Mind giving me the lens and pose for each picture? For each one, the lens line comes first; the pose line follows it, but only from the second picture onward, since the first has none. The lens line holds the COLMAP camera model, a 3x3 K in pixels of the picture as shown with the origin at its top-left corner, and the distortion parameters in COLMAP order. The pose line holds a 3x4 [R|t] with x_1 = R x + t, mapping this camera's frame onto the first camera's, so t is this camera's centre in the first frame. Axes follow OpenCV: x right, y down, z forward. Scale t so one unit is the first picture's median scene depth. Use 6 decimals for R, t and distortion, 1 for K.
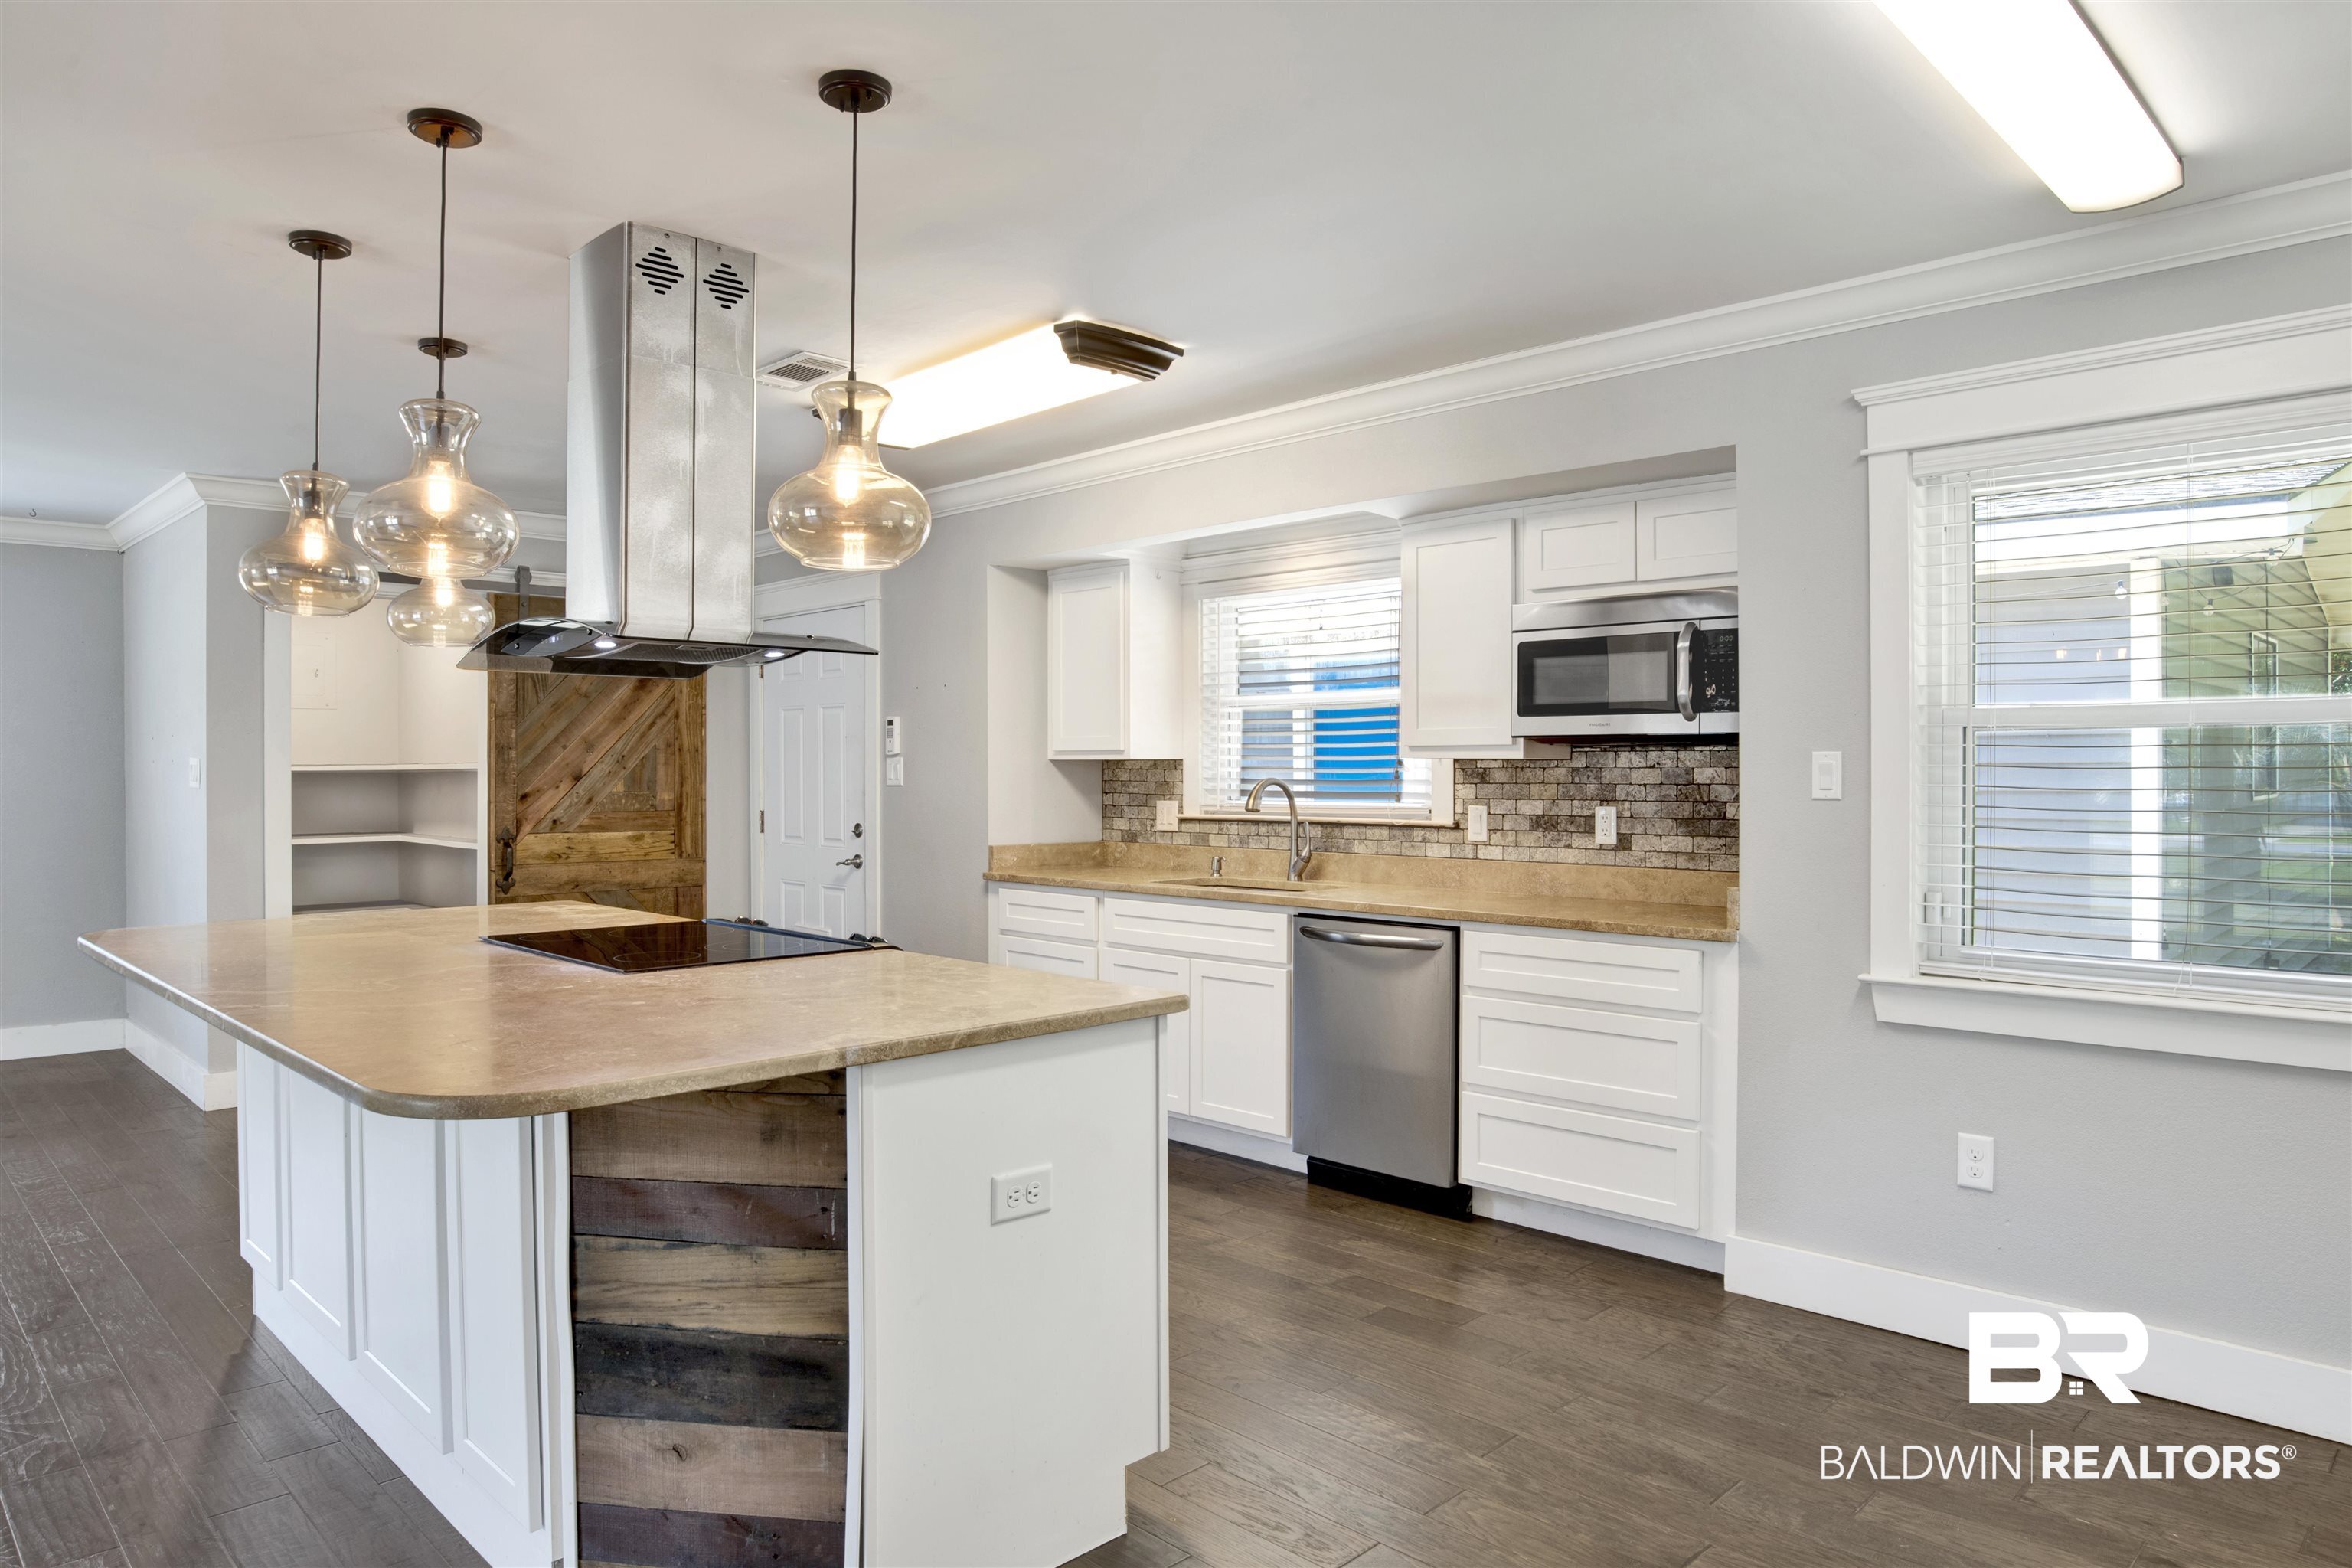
lens RADIAL K [[1465.4, 0, 1176.0], [0, 1465.4, 784.0], [0, 0, 1]] dist [-0.083407, 0.032127]
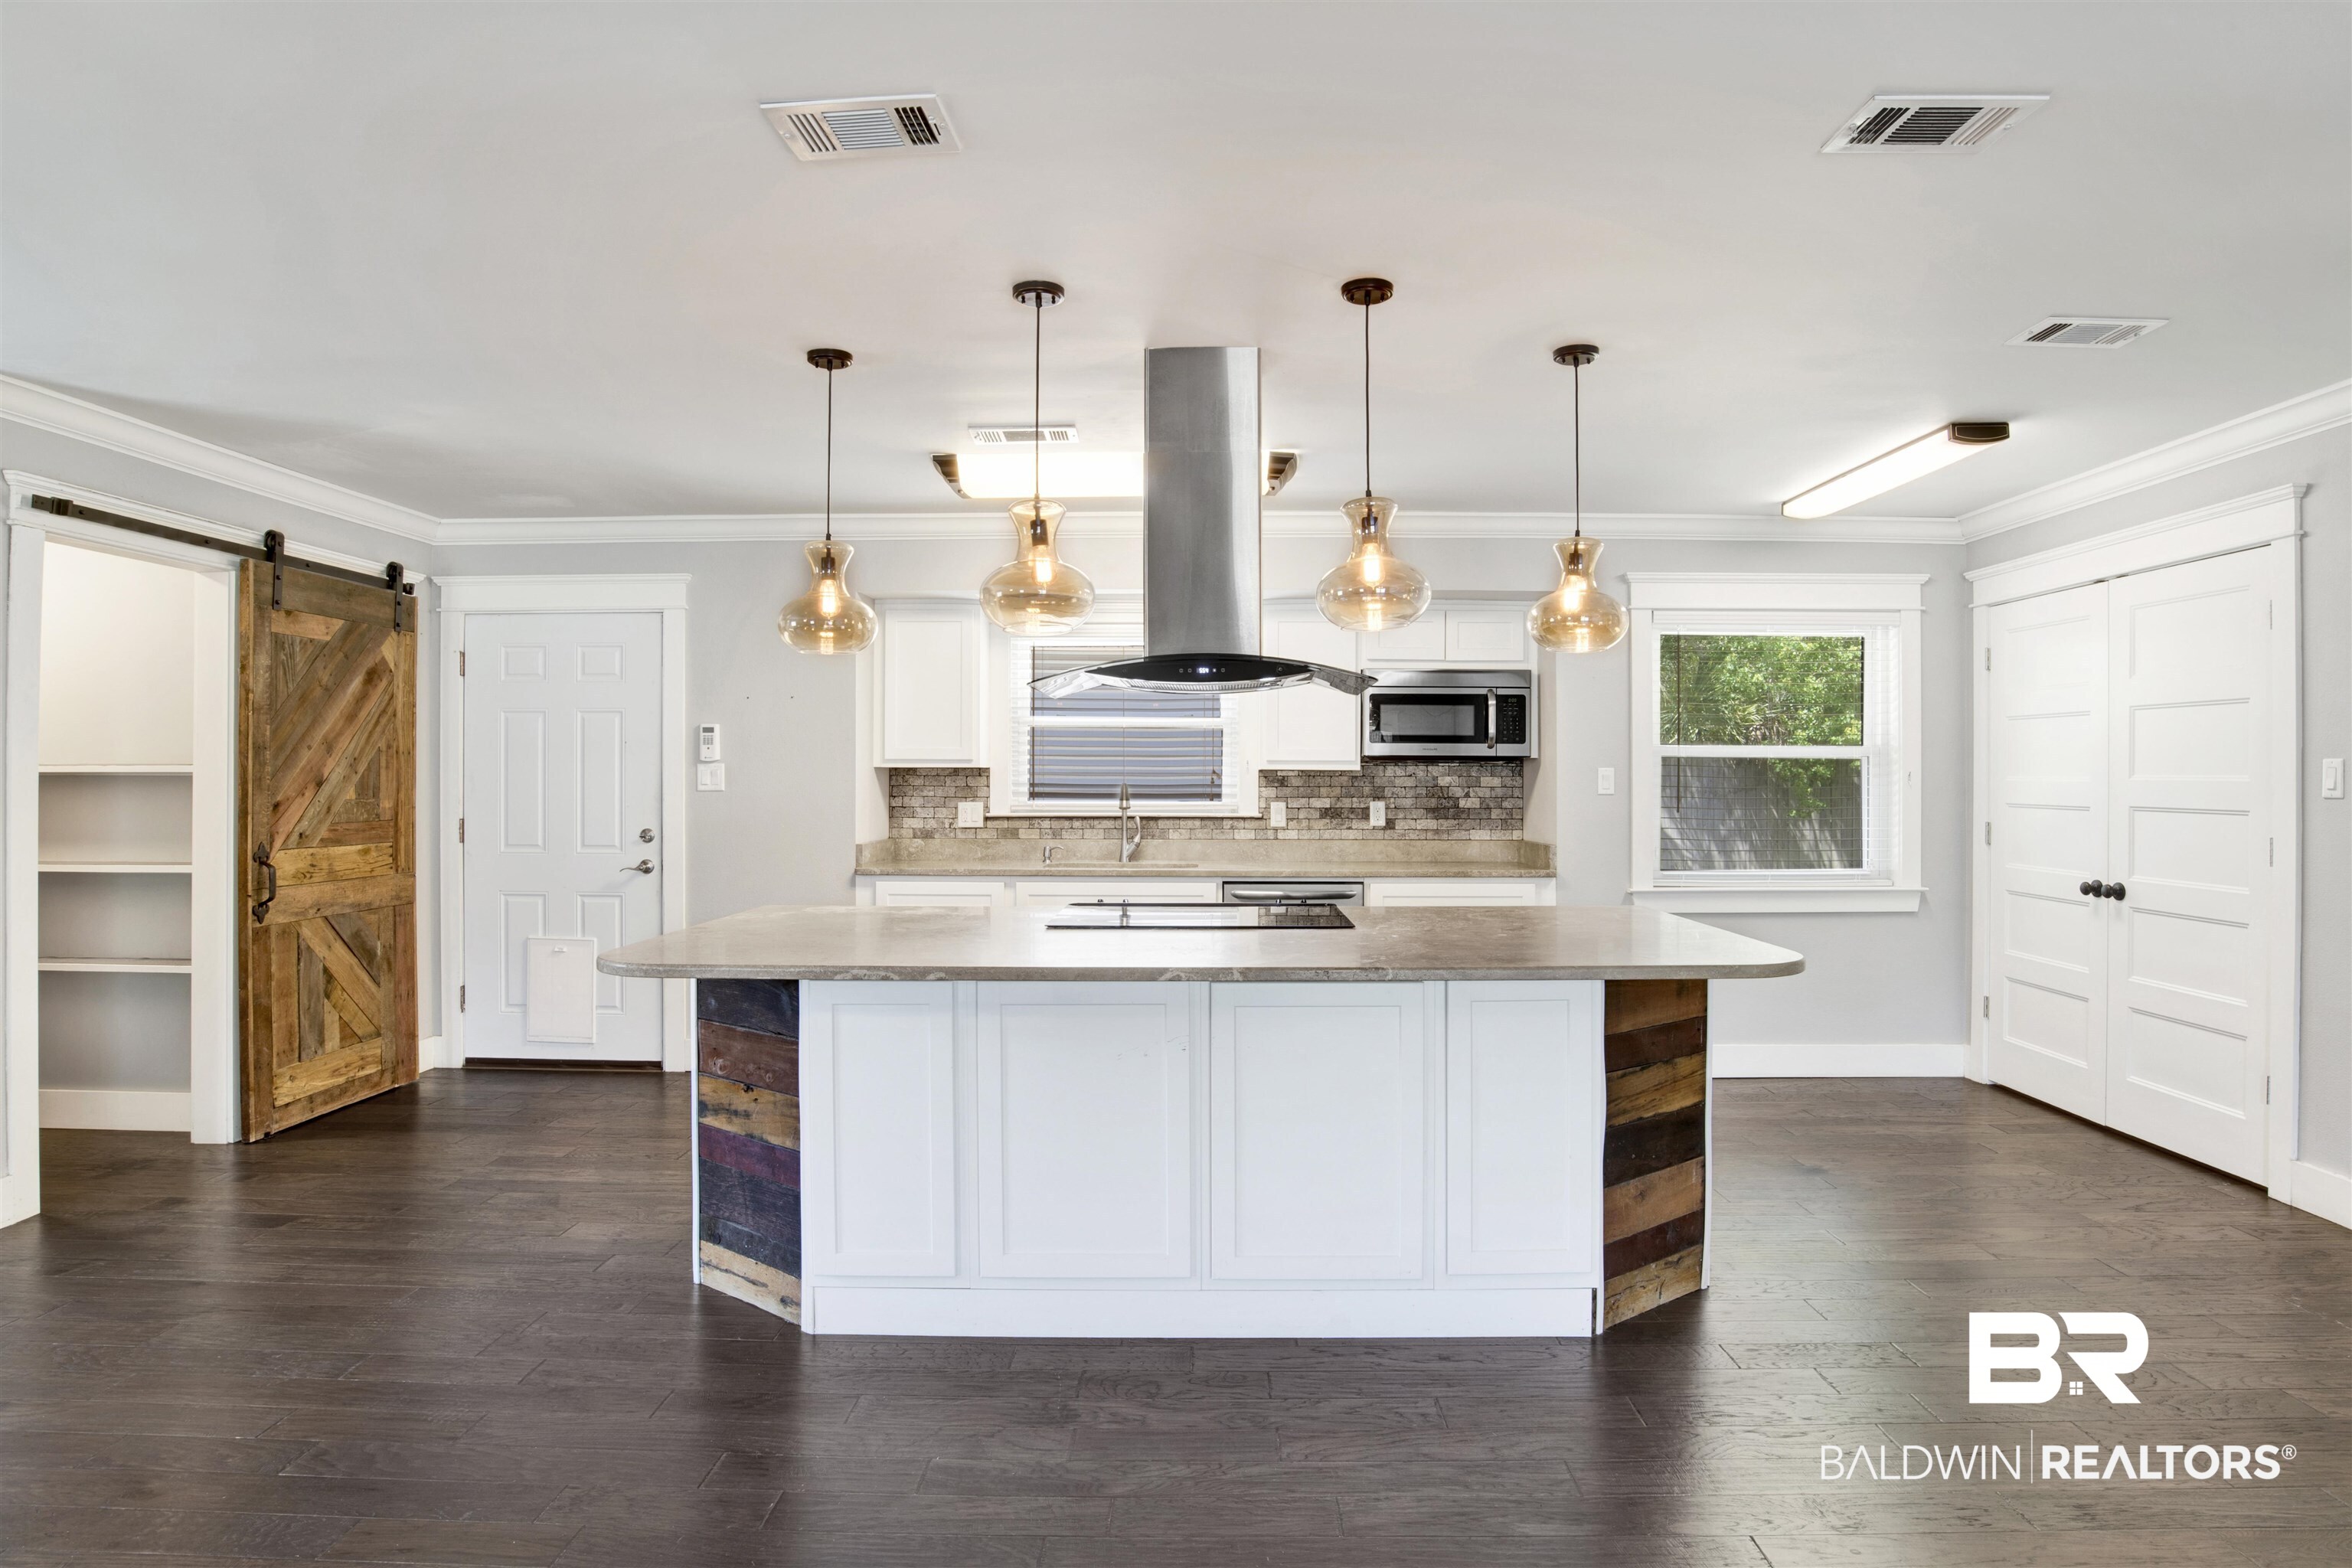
lens RADIAL K [[1333.3, 0, 1176.0], [0, 1333.3, 784.0], [0, 0, 1]] dist [-0.078471, 0.040326]
pose [[0.718568, -0.001415, 0.695455, -0.807636], [0.003609, 0.999992, -0.001693, -0.001303], [-0.695447, 0.003726, 0.718568, 0.130042]]
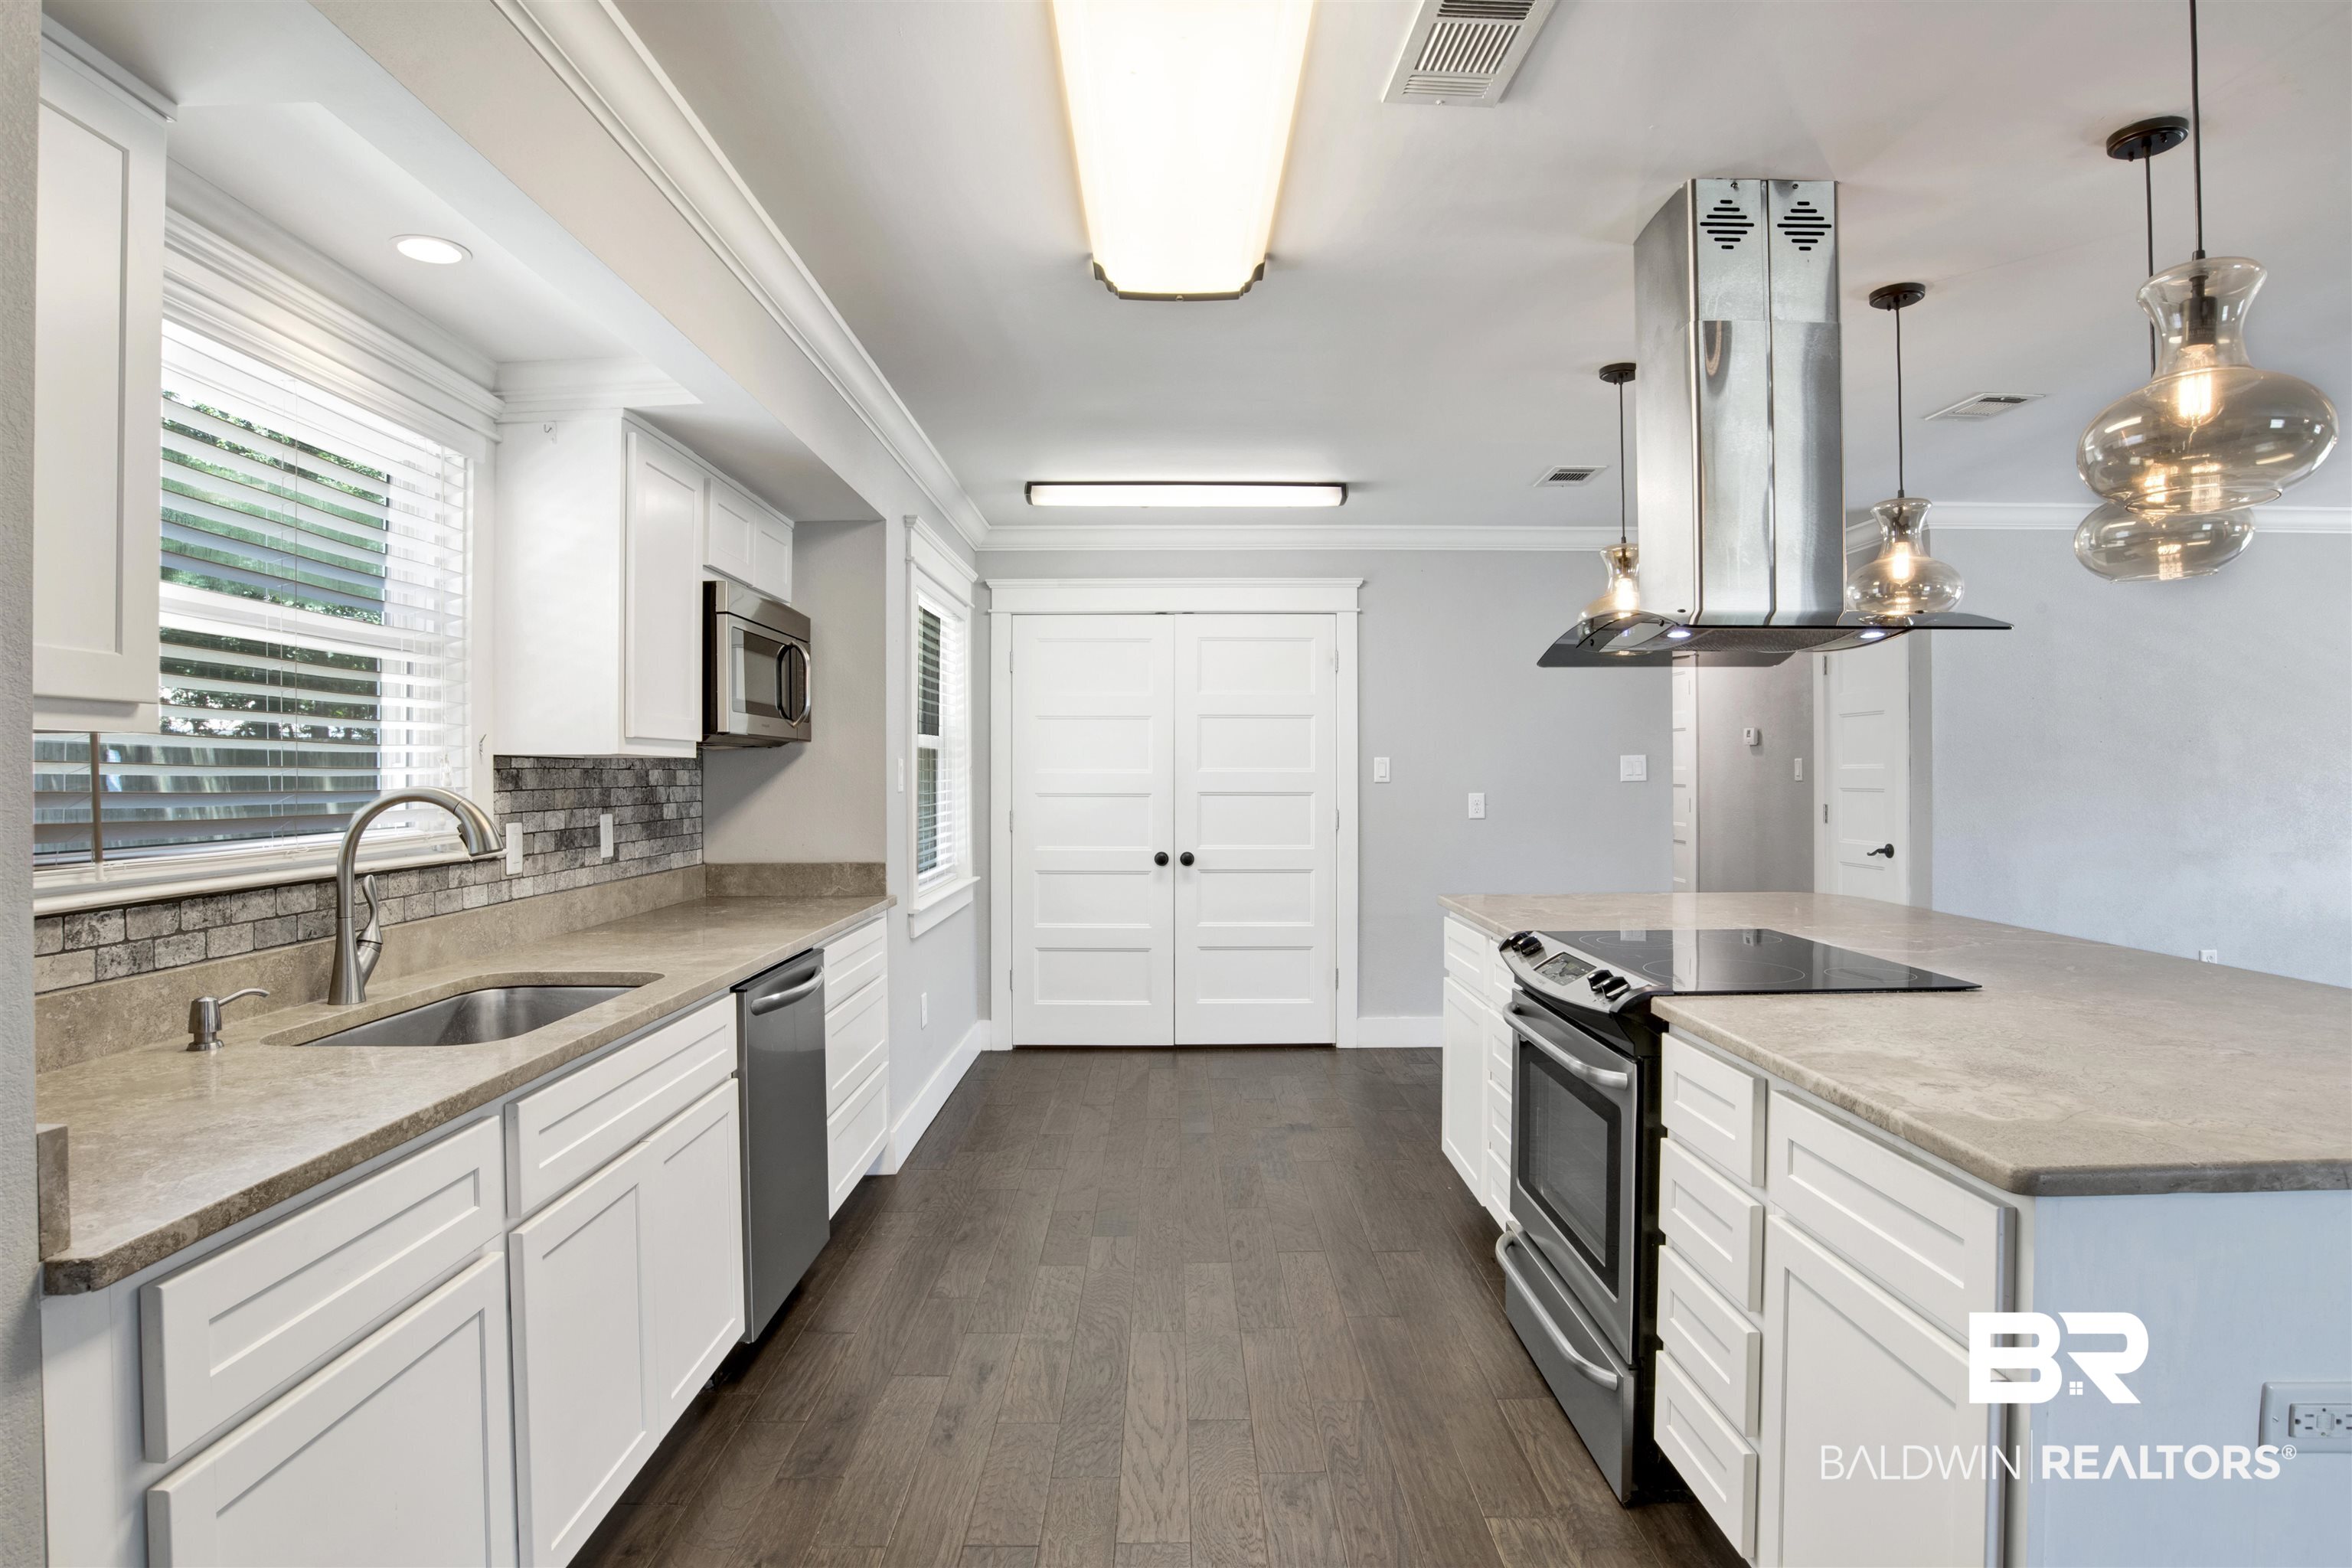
lens RADIAL K [[1258.4, 0, 1195.2], [0, 1258.4, 781.6], [0, 0, 1]] dist [-0.084123, 0.030294]
pose [[-0.727078, -0.003701, 0.686544, -0.445517], [0.007912, 0.999874, 0.013769, -0.010624], [-0.686509, 0.015443, -0.726957, 1.244969]]
